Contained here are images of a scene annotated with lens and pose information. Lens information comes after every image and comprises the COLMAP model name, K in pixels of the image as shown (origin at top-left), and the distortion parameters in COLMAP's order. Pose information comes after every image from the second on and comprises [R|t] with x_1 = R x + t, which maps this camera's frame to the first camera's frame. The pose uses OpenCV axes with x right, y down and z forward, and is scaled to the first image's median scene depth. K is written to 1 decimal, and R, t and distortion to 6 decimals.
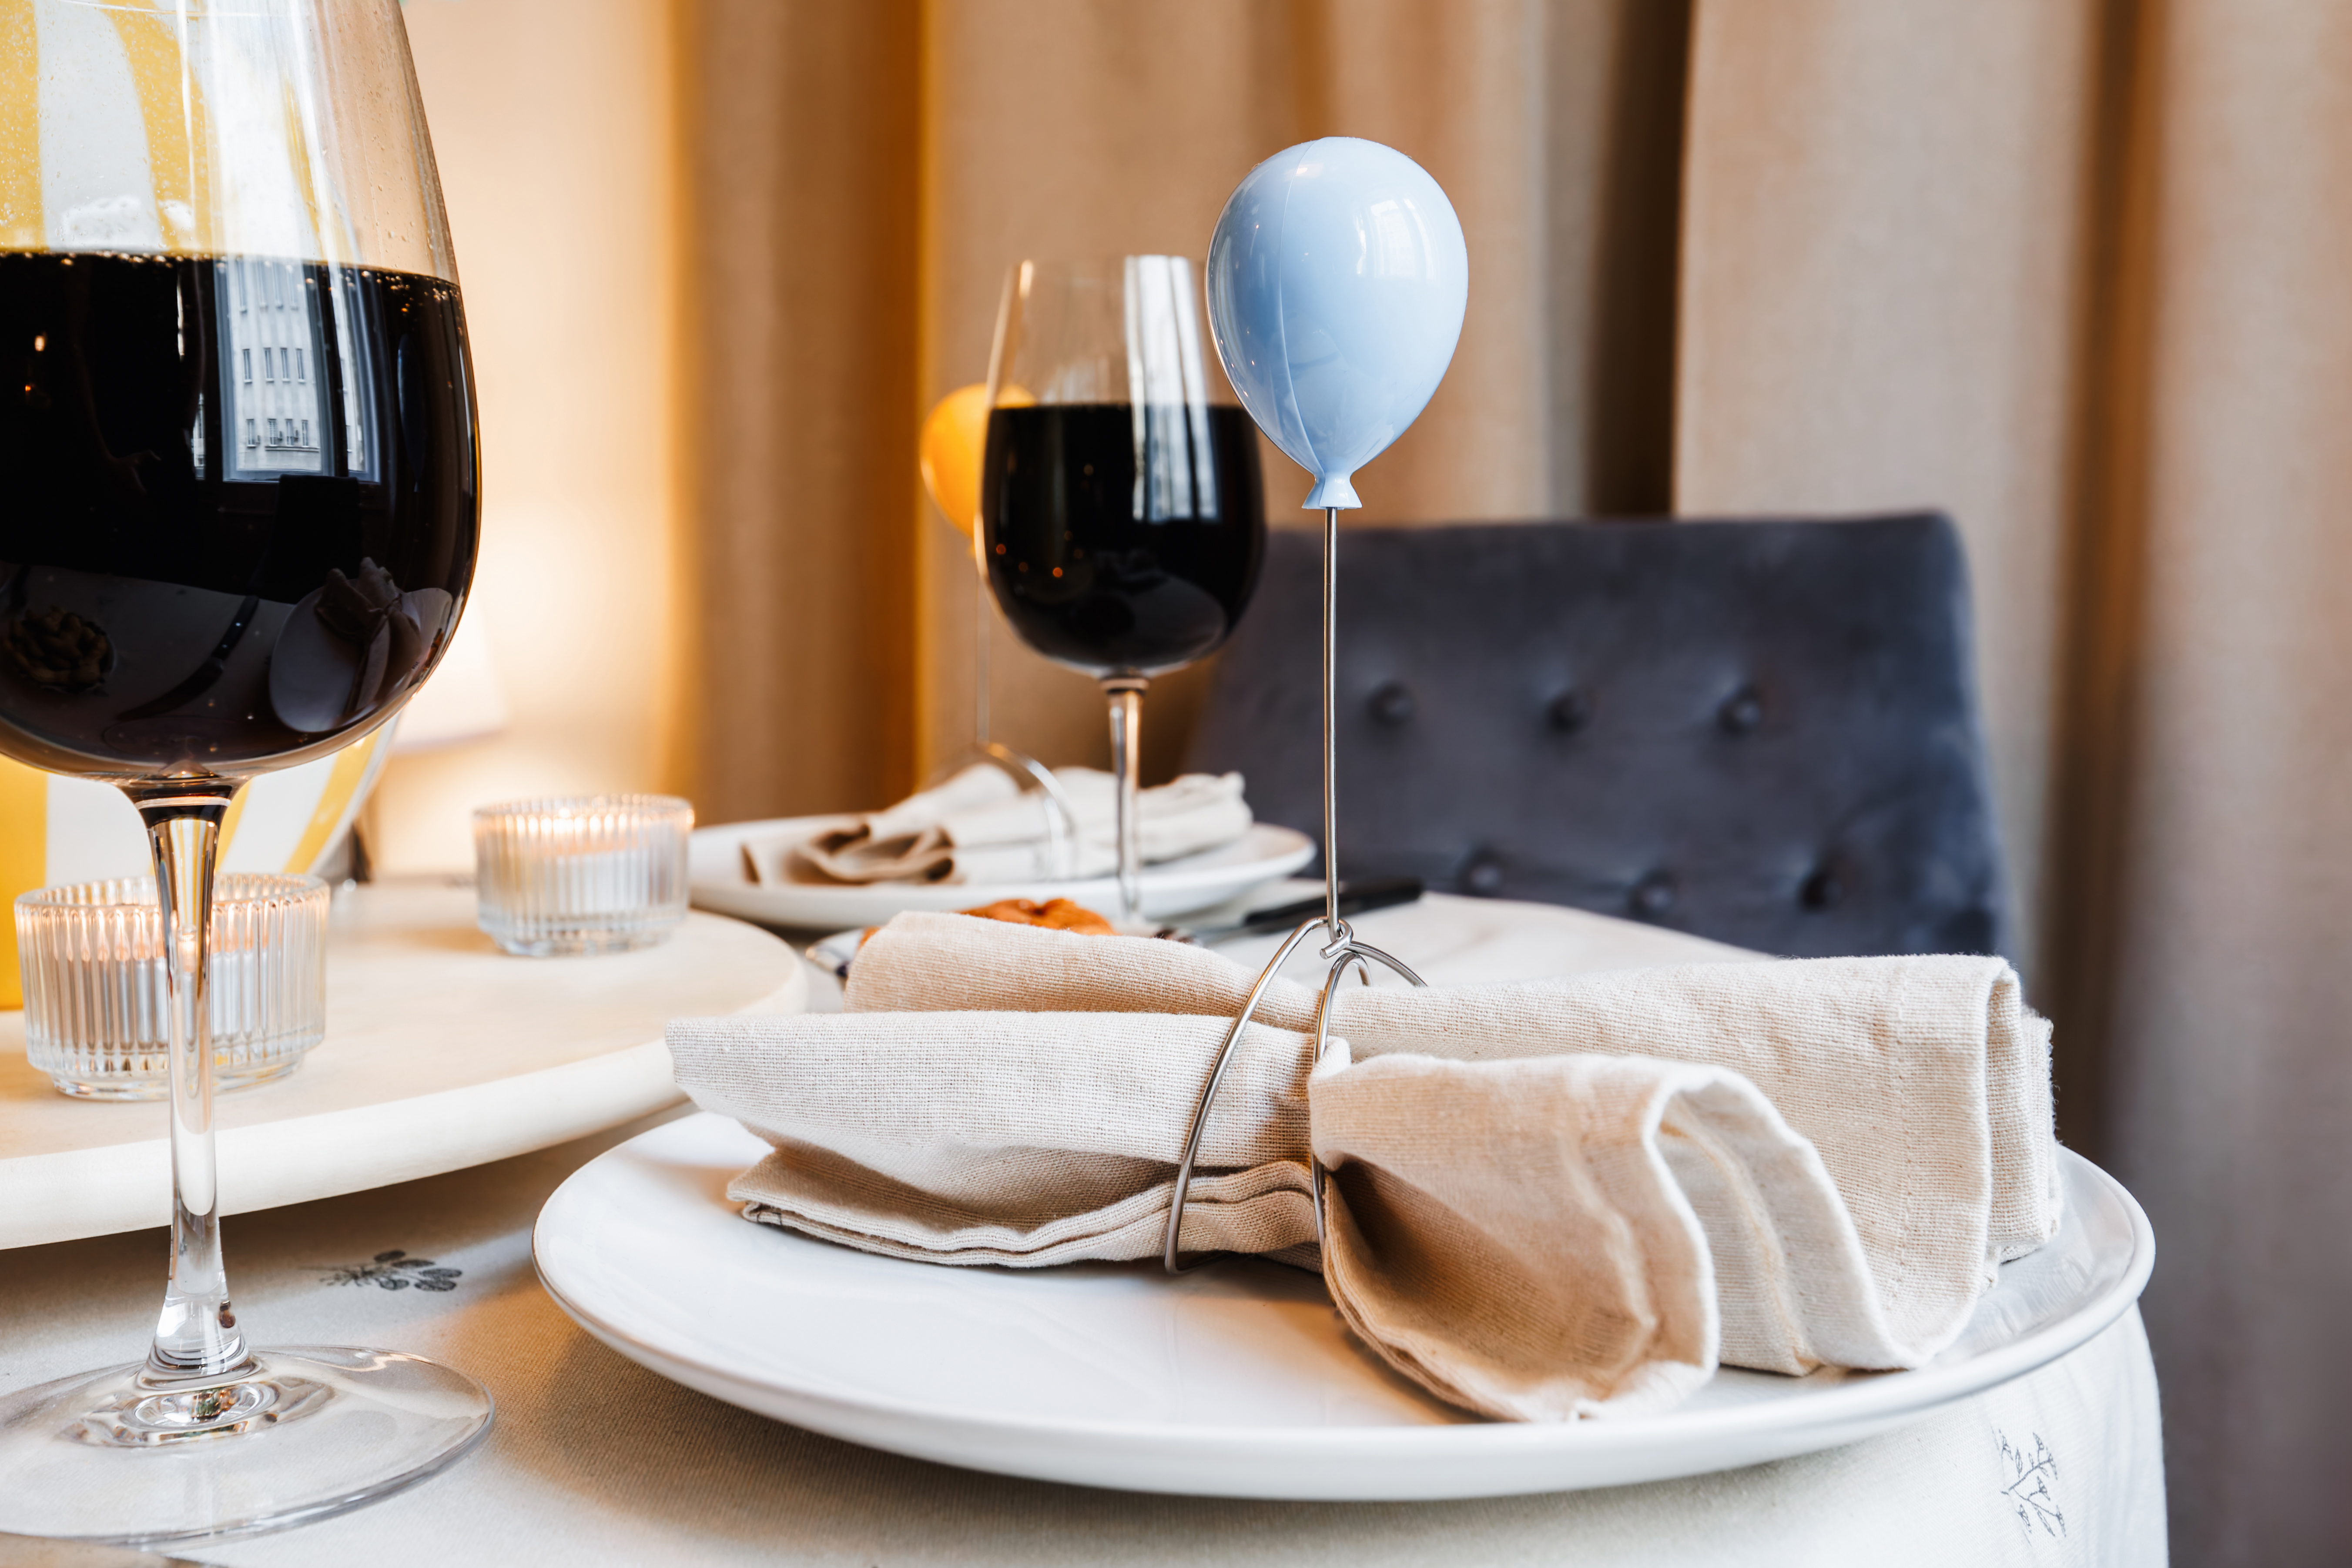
lens RADIAL K [[2274.8, 0, 1168.9], [0, 2274.8, 647.7], [0, 0, 1]] dist [-0.009413, 0.007691]
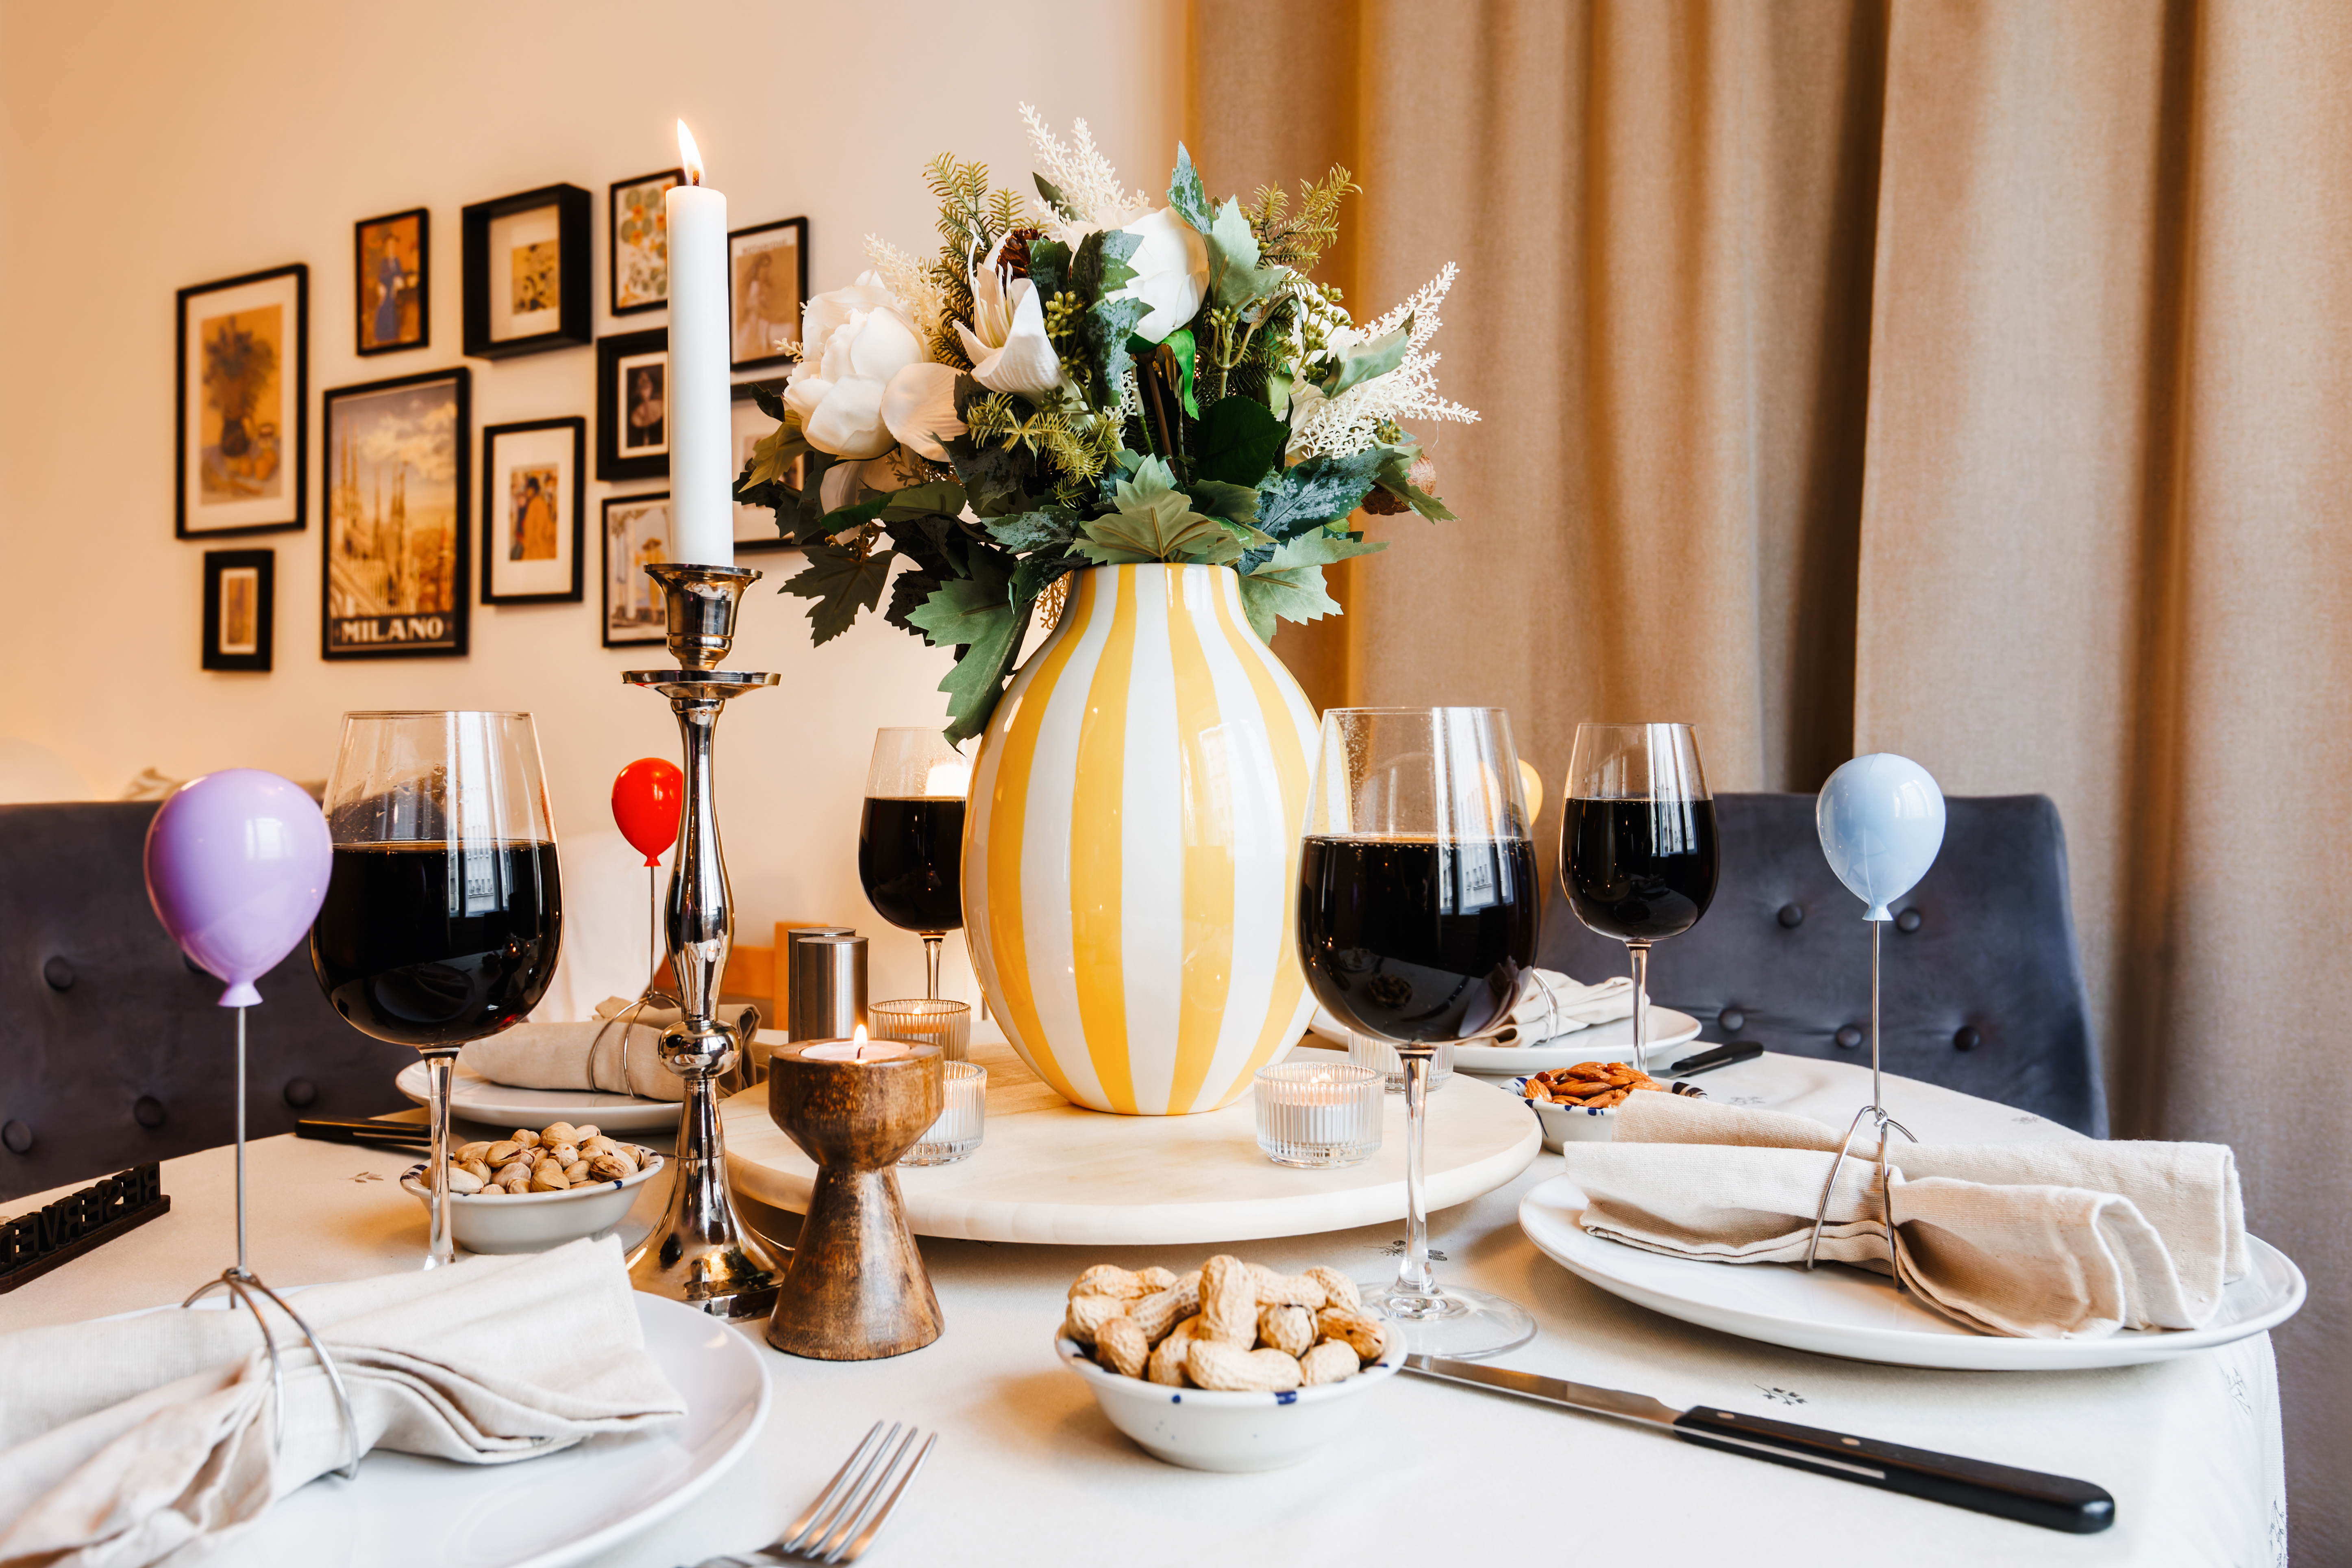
lens RADIAL K [[1595.4, 0, 1175.8], [0, 1595.4, 738.8], [0, 0, 1]] dist [0.002553, -0.000787]
pose [[0.991104, 0.006843, -0.132915, -0.428681], [-0.013025, 0.998870, -0.045702, -0.168959], [0.132452, 0.047027, 0.990073, -0.675584]]
